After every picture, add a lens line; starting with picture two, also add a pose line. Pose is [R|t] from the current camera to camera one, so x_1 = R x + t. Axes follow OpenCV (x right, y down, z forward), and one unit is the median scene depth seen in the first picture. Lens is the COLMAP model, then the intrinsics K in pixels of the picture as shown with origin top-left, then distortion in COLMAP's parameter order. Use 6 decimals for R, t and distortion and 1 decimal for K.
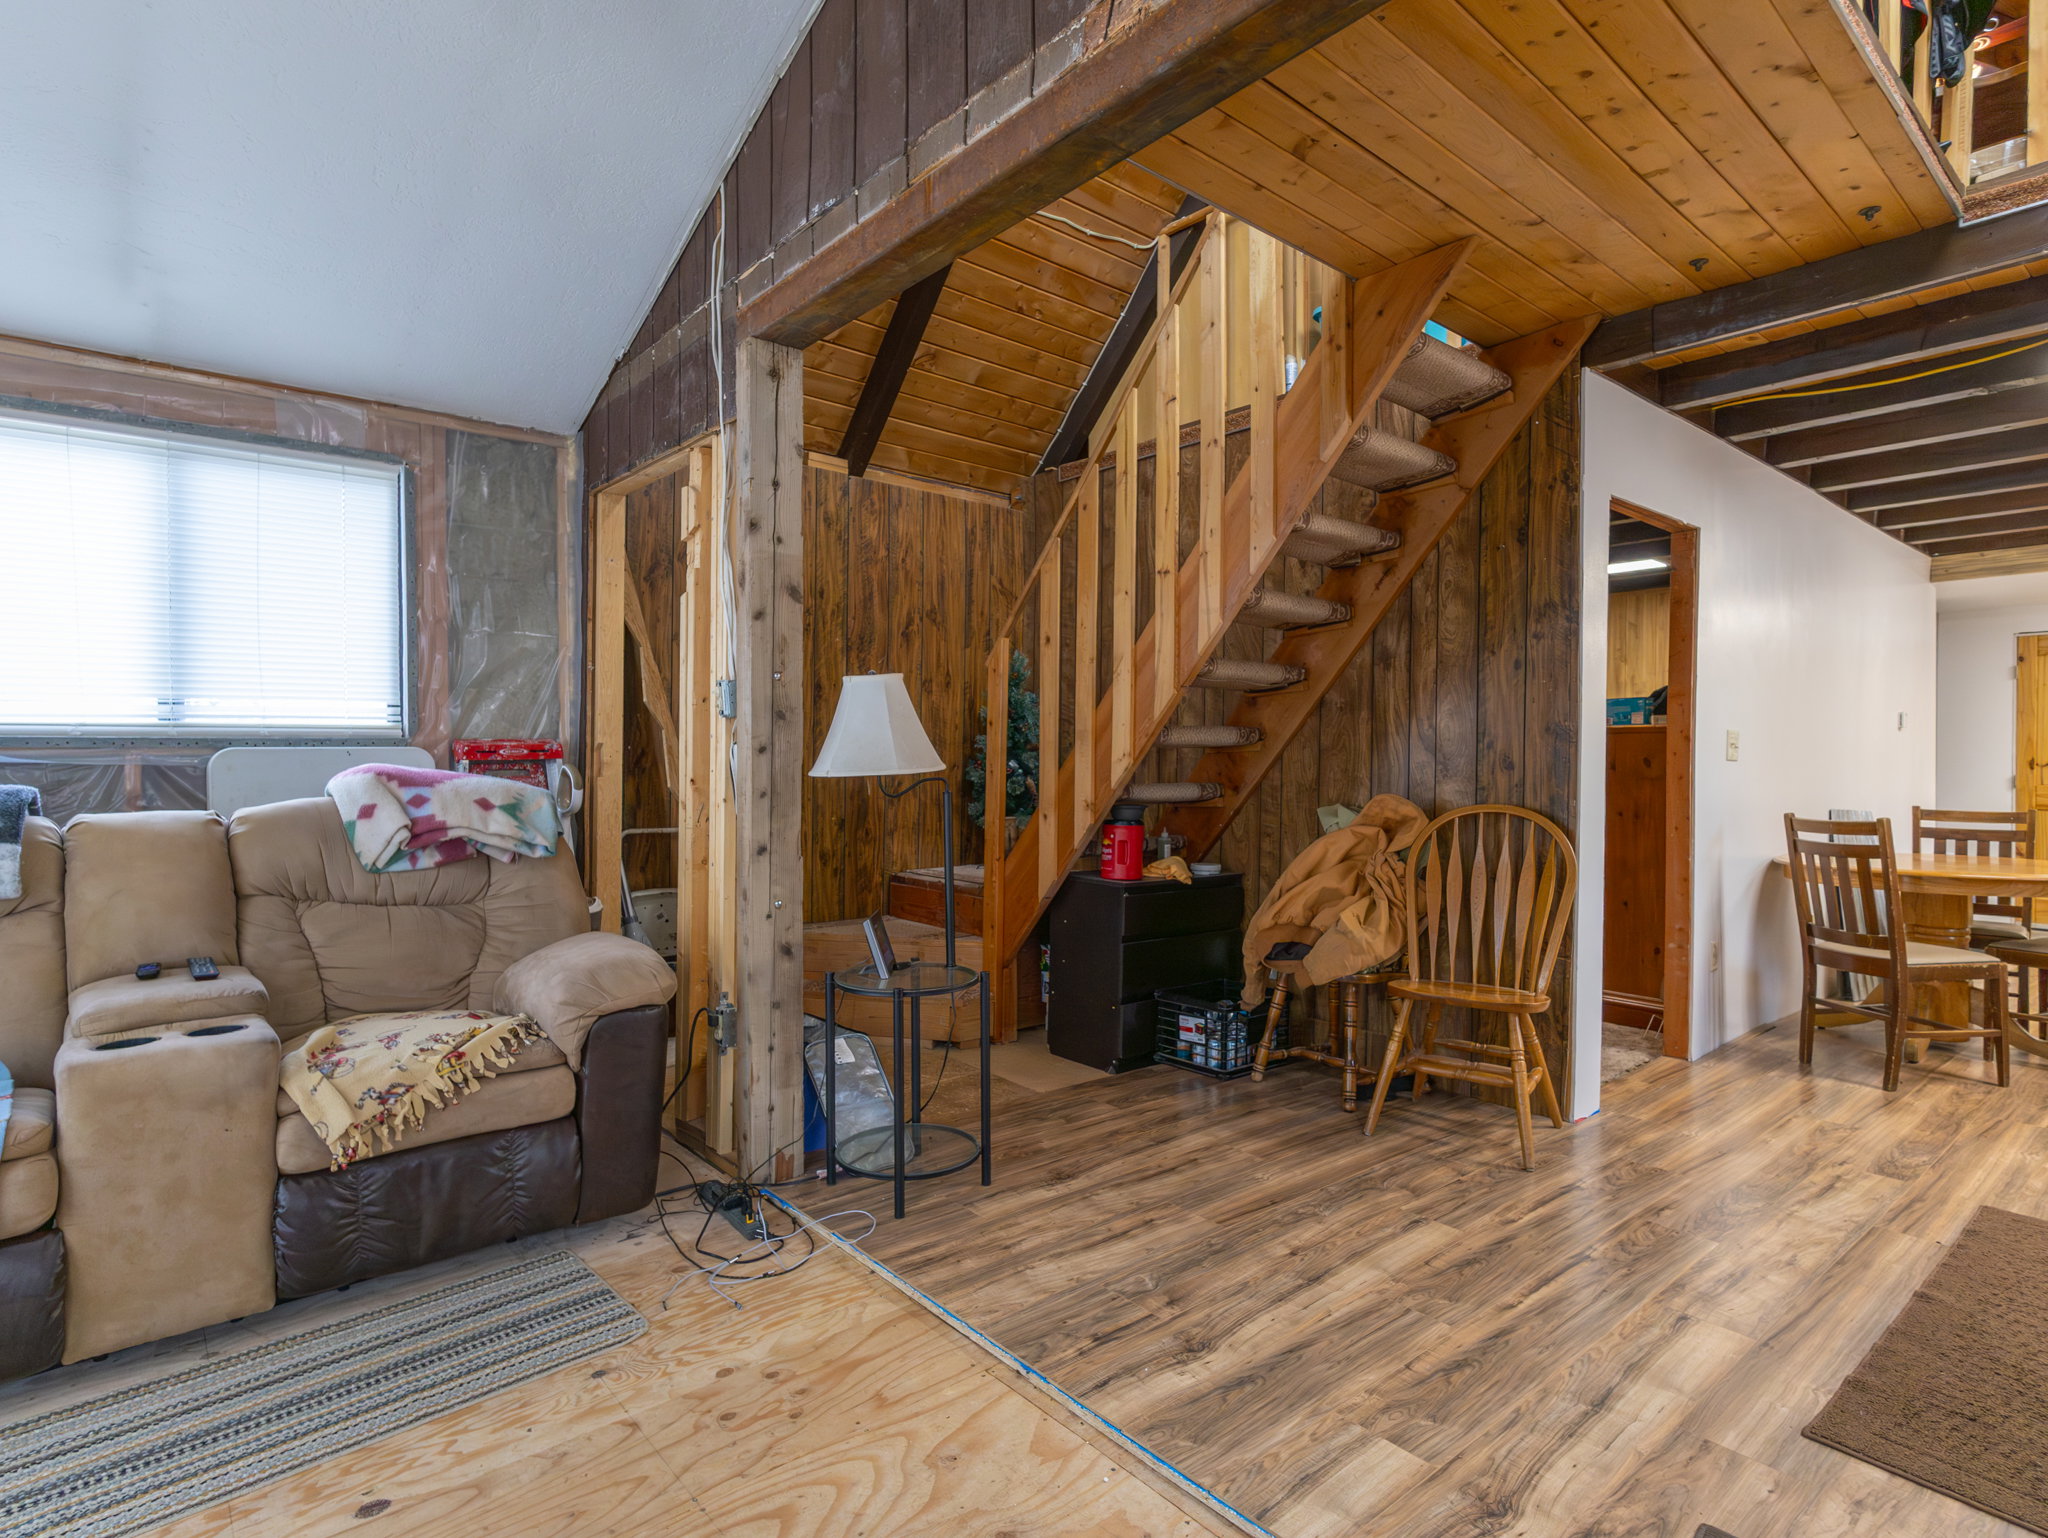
lens RADIAL K [[1075.4, 0, 1007.8], [0, 1075.4, 766.9], [0, 0, 1]] dist [-0.002611, 0.003551]
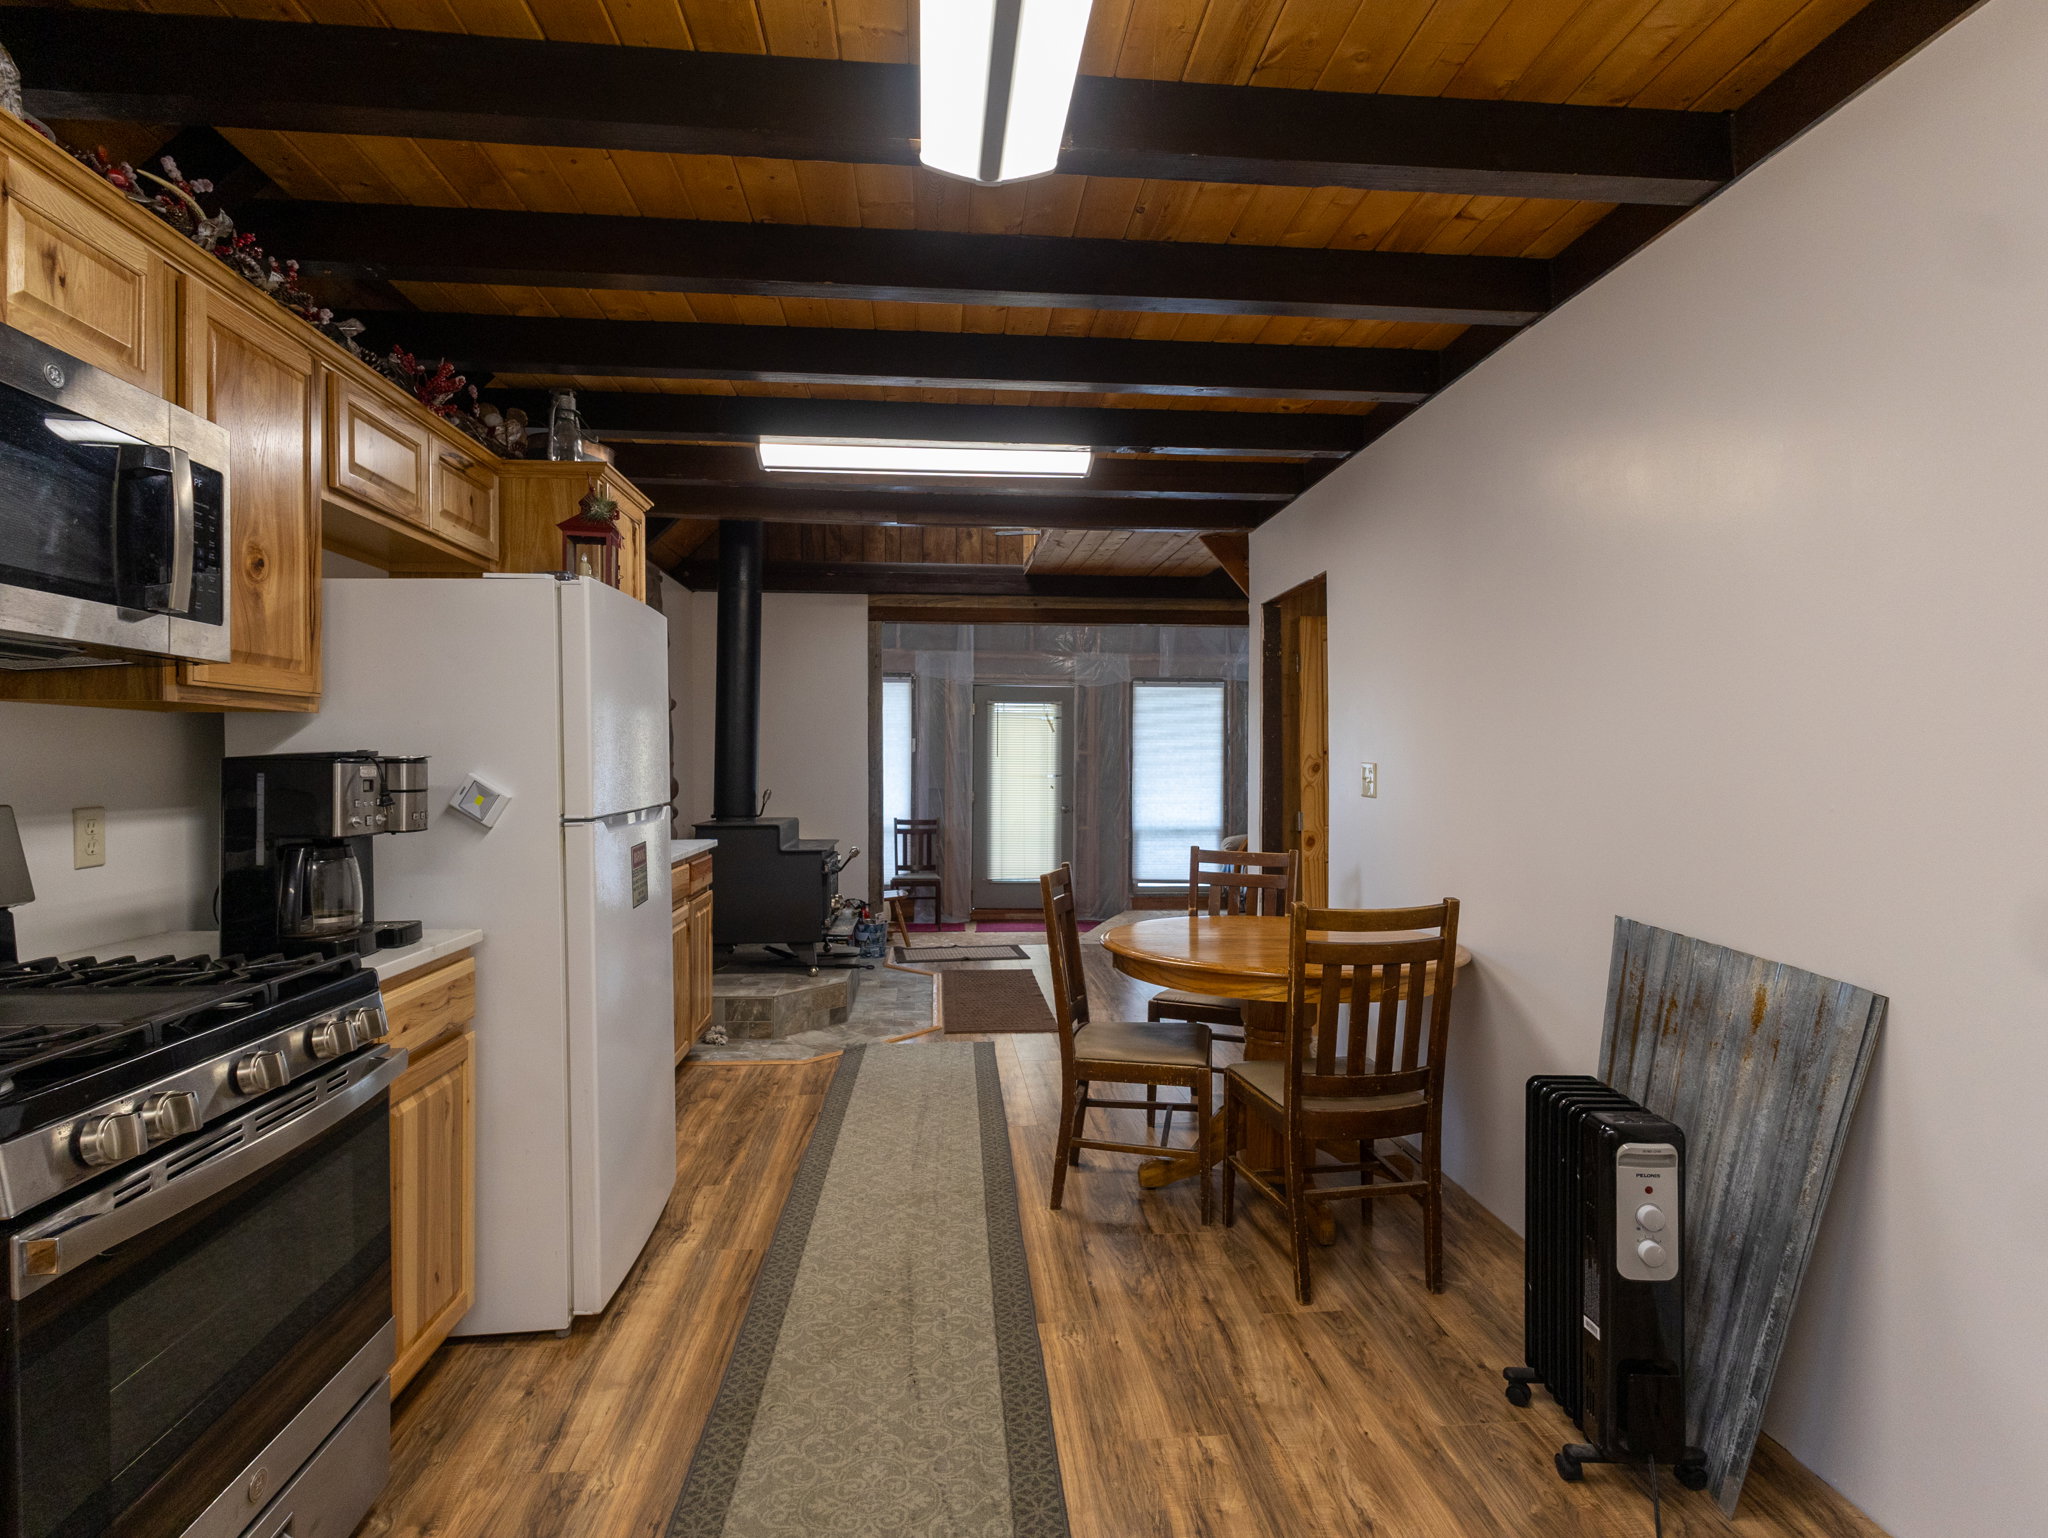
lens RADIAL K [[1075.4, 0, 1032.4], [0, 1075.4, 765.5], [0, 0, 1]] dist [-0.002611, 0.003551]
pose [[-0.561442, -0.001876, -0.827514, 1.837686], [-0.002902, 0.999996, -0.000298, -0.034409], [0.827511, 0.002234, -0.561445, 1.488096]]
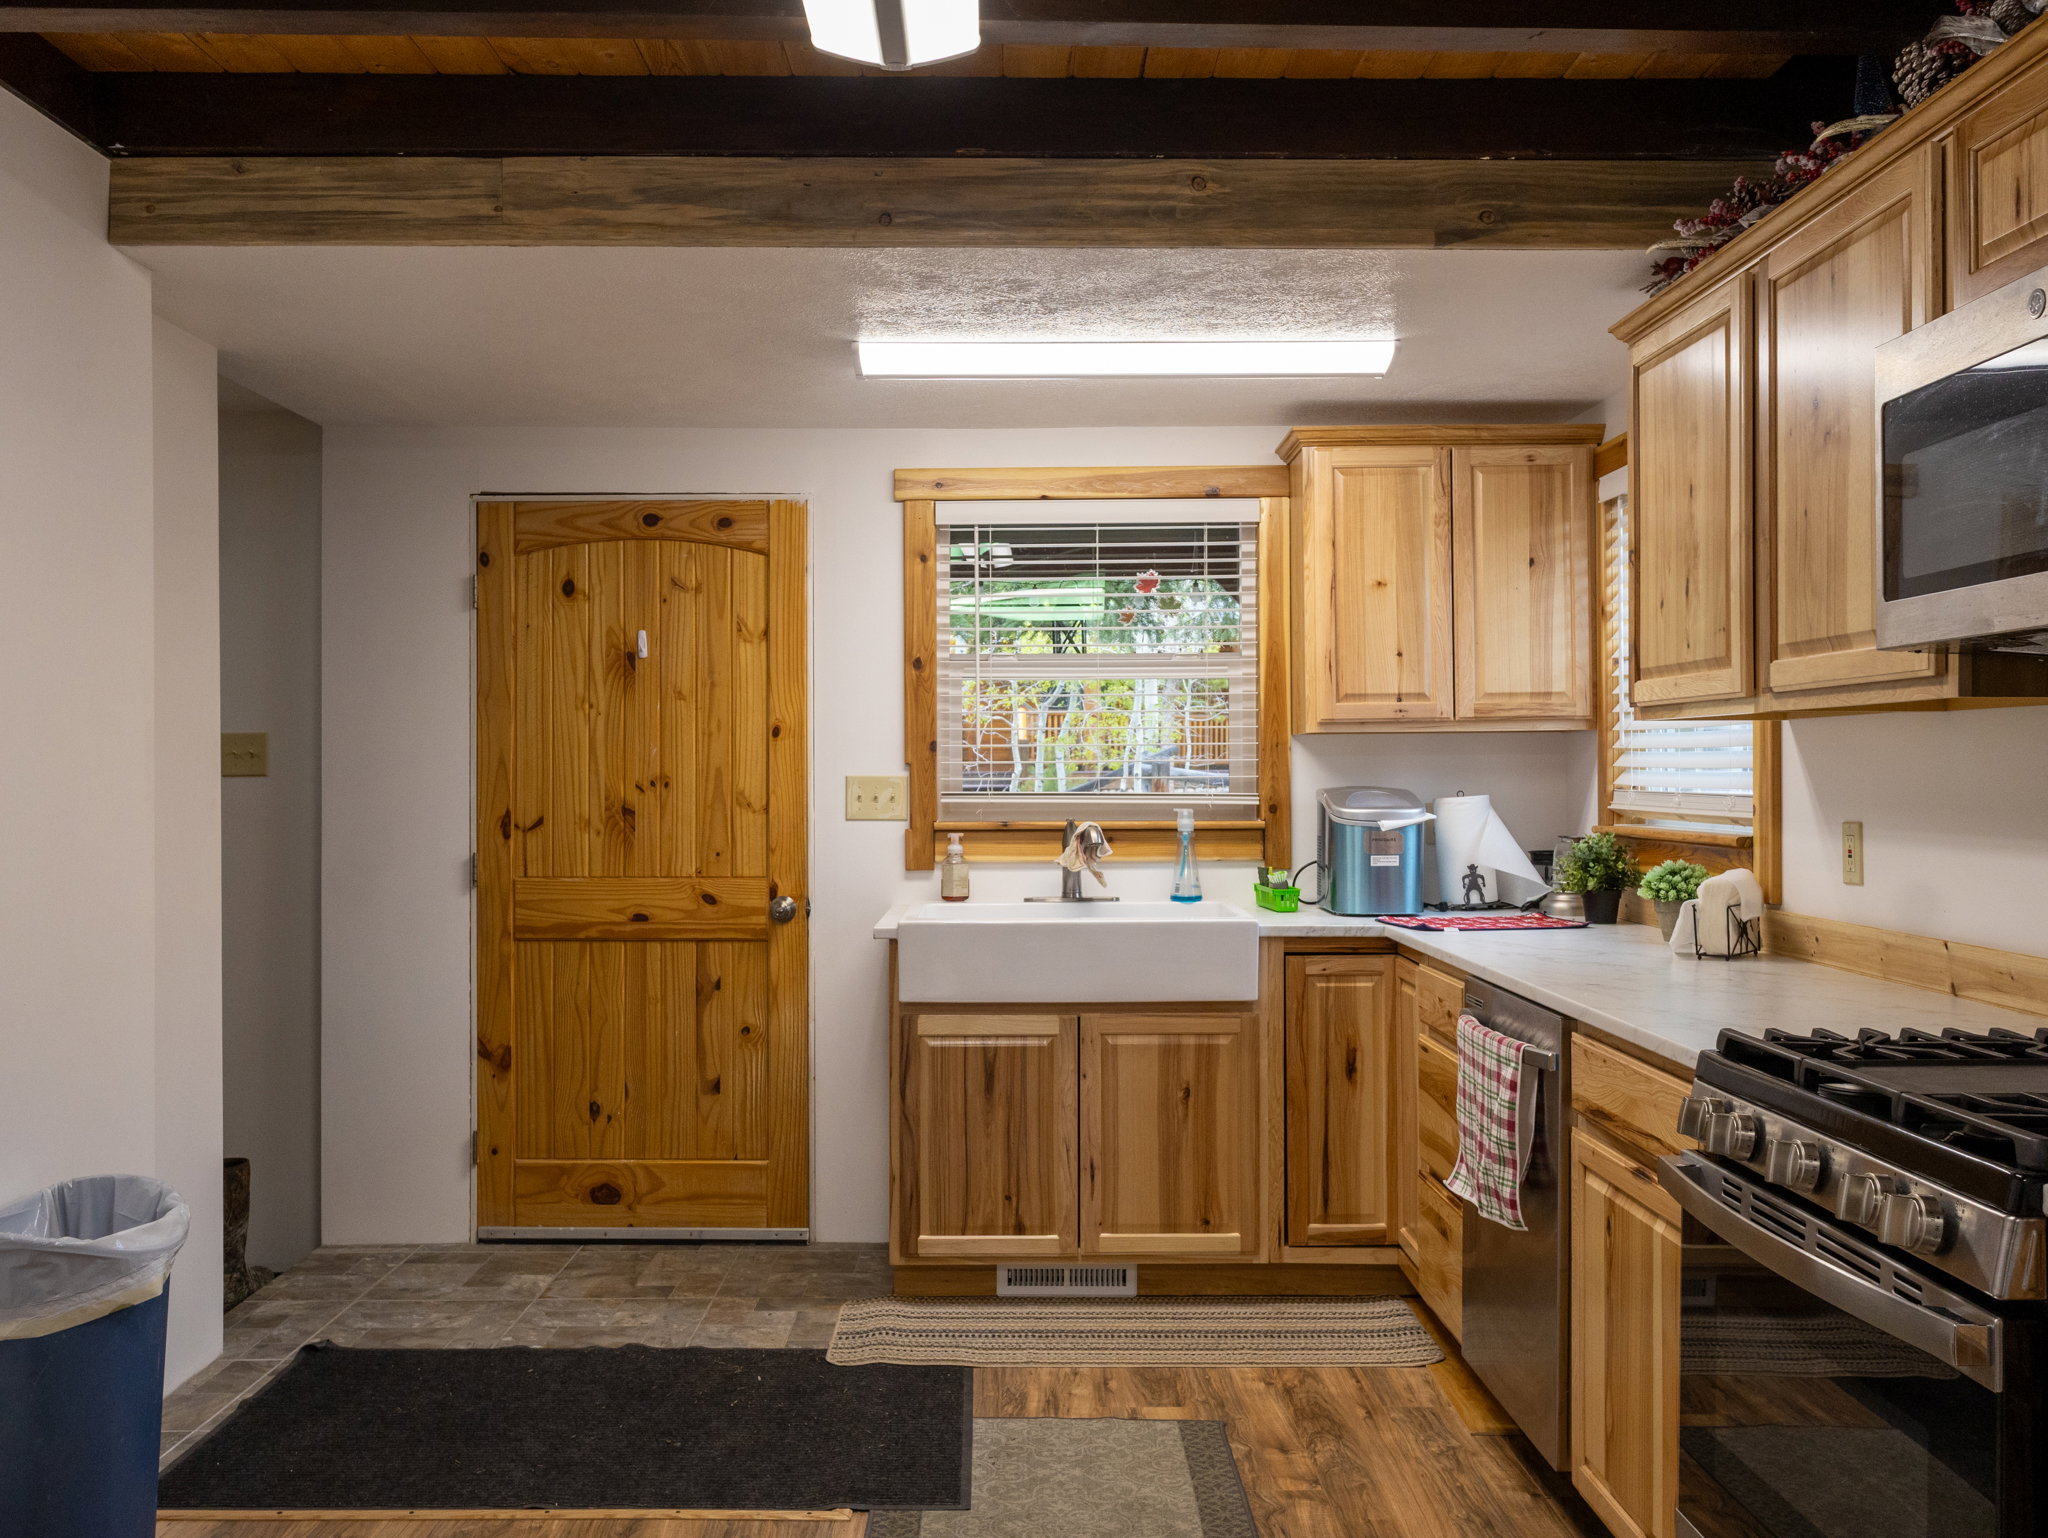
lens RADIAL K [[1820.0, 0, 1018.9], [0, 1820.0, 767.5], [0, 0, 1]] dist [-0.000788, -0.002494]
pose [[0.627876, -0.004083, 0.778303, 1.108374], [0.010414, 0.999941, -0.003156, -0.039650], [-0.778244, 0.010086, 0.627881, 0.871908]]
